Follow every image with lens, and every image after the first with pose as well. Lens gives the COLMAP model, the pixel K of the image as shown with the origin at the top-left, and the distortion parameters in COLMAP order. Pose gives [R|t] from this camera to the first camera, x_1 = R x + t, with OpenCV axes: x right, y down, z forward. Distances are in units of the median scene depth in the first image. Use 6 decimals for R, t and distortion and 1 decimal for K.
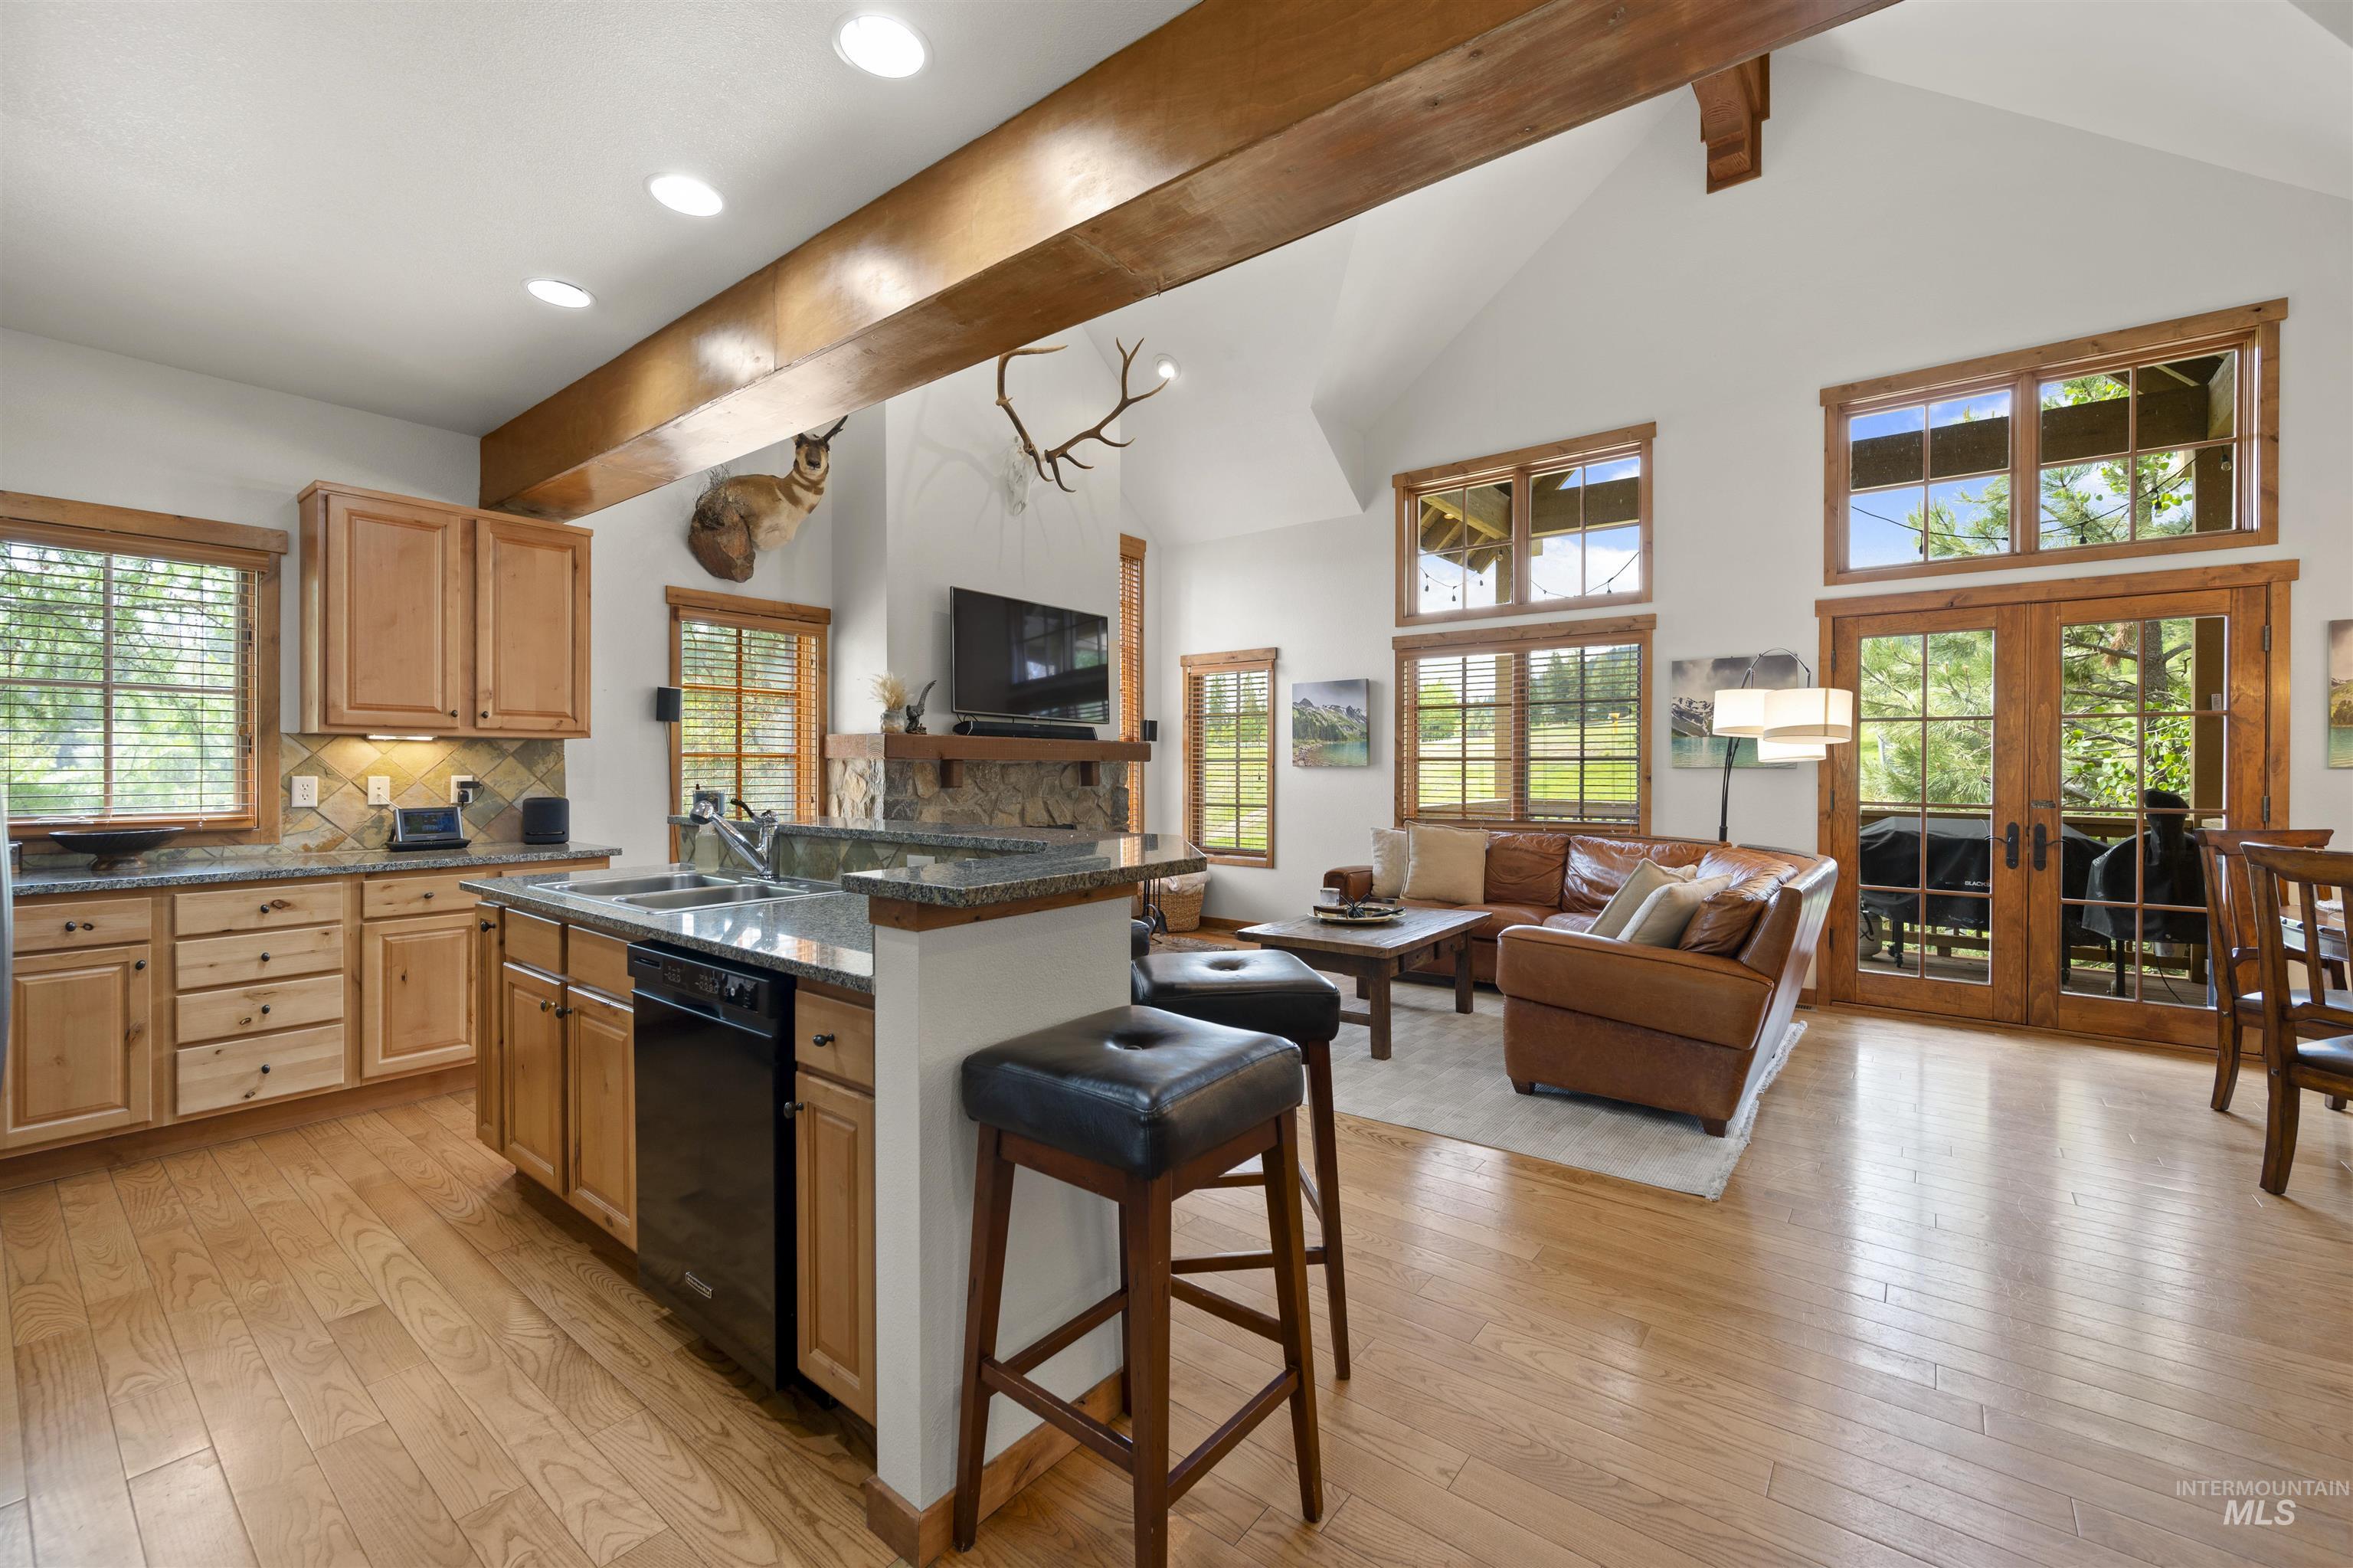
lens RADIAL K [[964.4, 0, 1181.3], [0, 964.4, 771.3], [0, 0, 1]] dist [-0.000862, -0.000017]
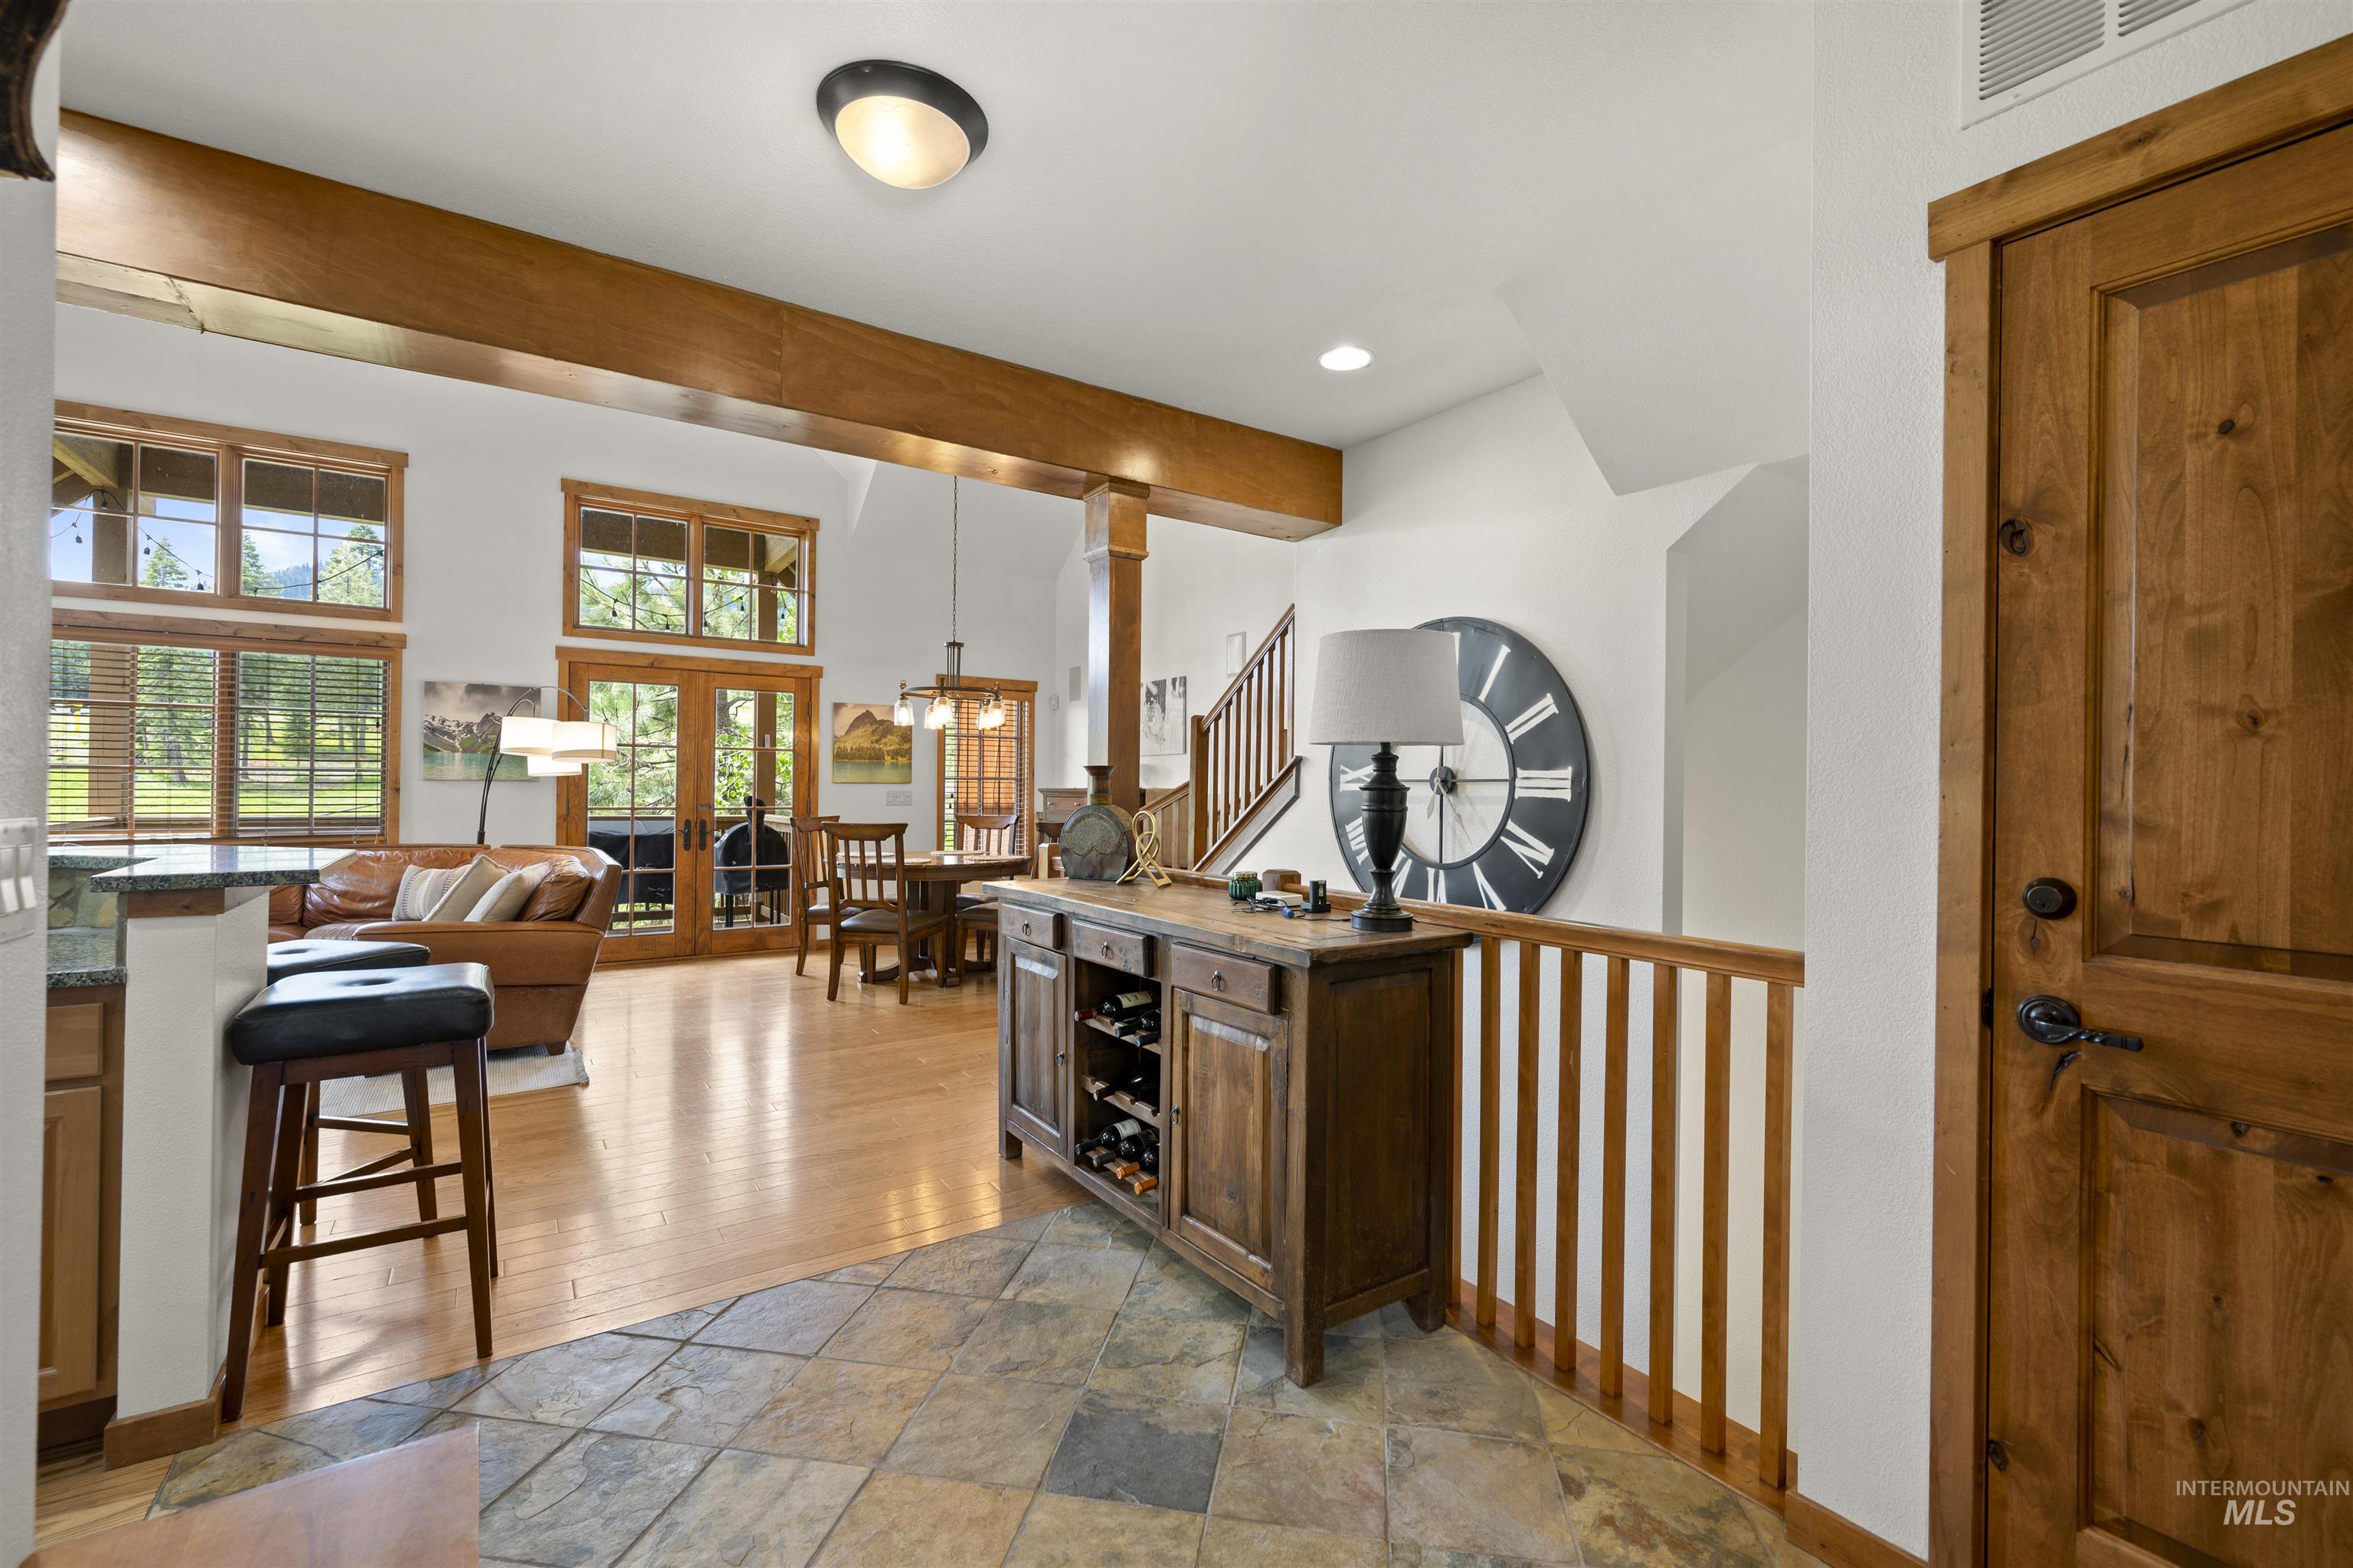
lens RADIAL K [[1000.5, 0, 1189.0], [0, 1000.5, 778.8], [0, 0, 1]] dist [-0.000441, -0.000003]
pose [[0.296748, 0.008285, 0.954920, -0.326879], [-0.004017, 0.999964, -0.007428, 0.000117], [-0.954948, -0.001632, 0.296770, -0.160778]]
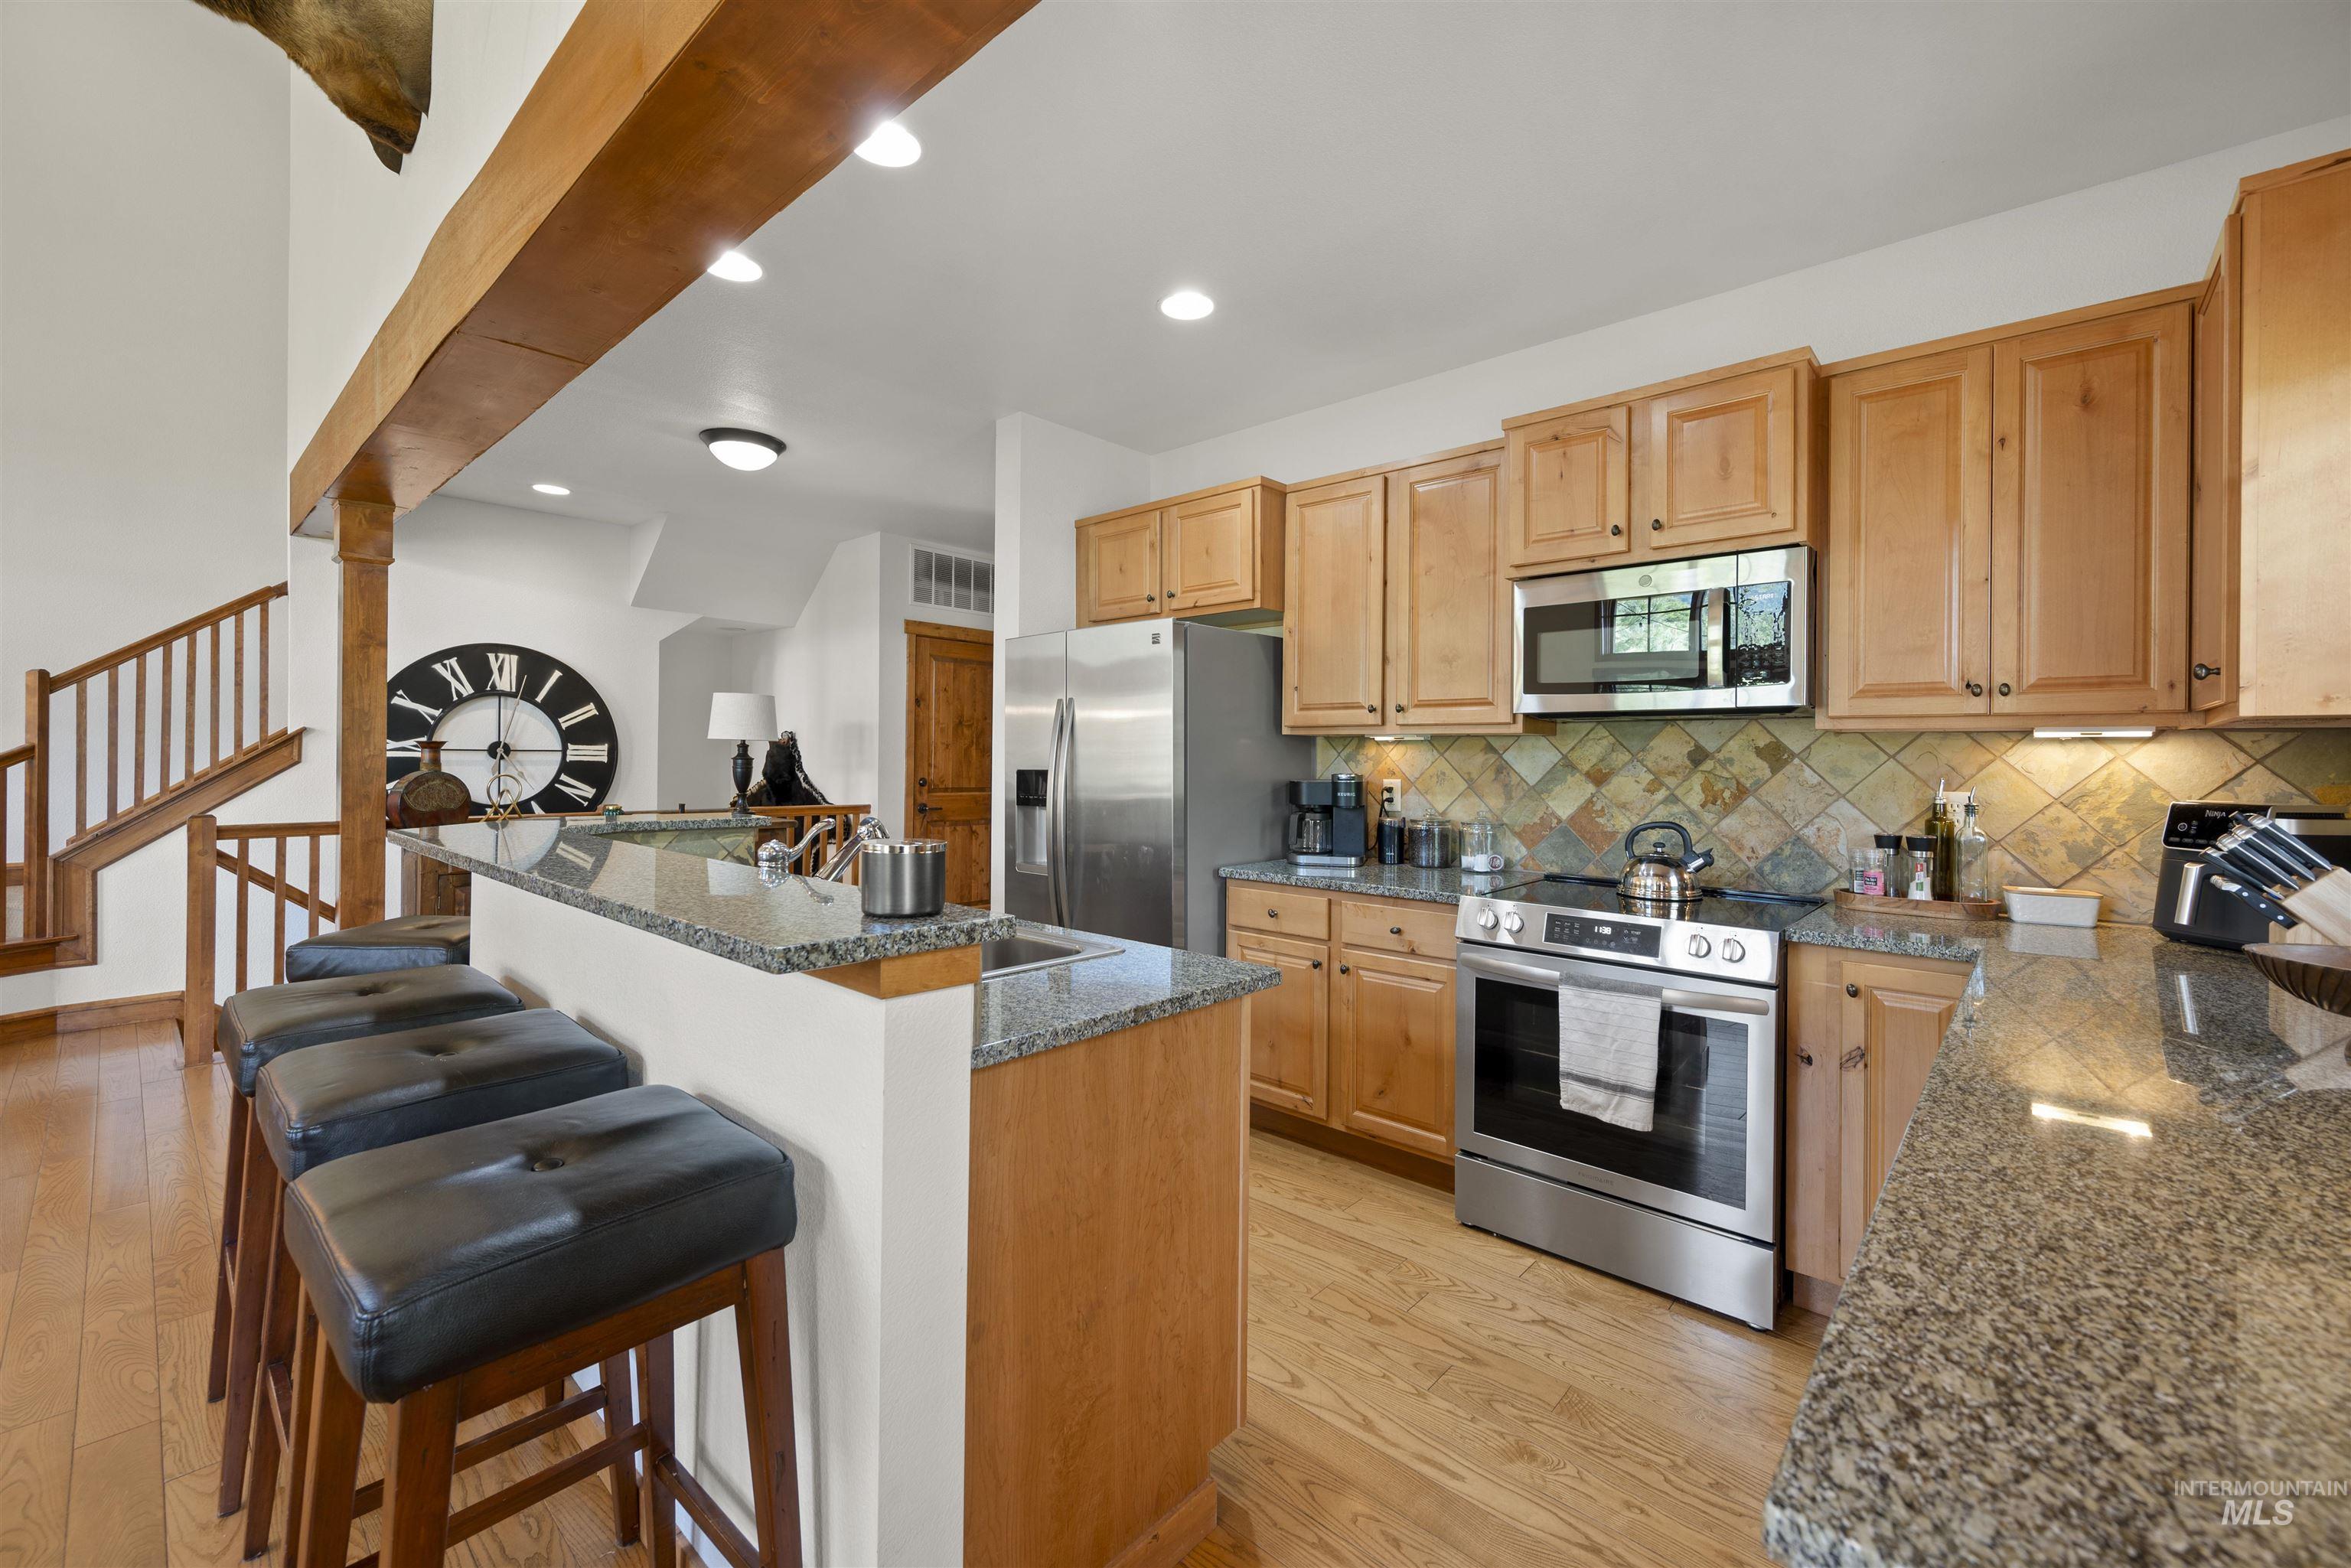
lens RADIAL K [[945.8, 0, 1181.6], [0, 945.8, 773.7], [0, 0, 1]] dist [0.002544, 0.000308]
pose [[-0.997981, -0.013710, 0.062018, -0.399368], [-0.012525, 0.999732, 0.019456, -0.008433], [-0.062268, 0.018640, -0.997885, 0.880330]]
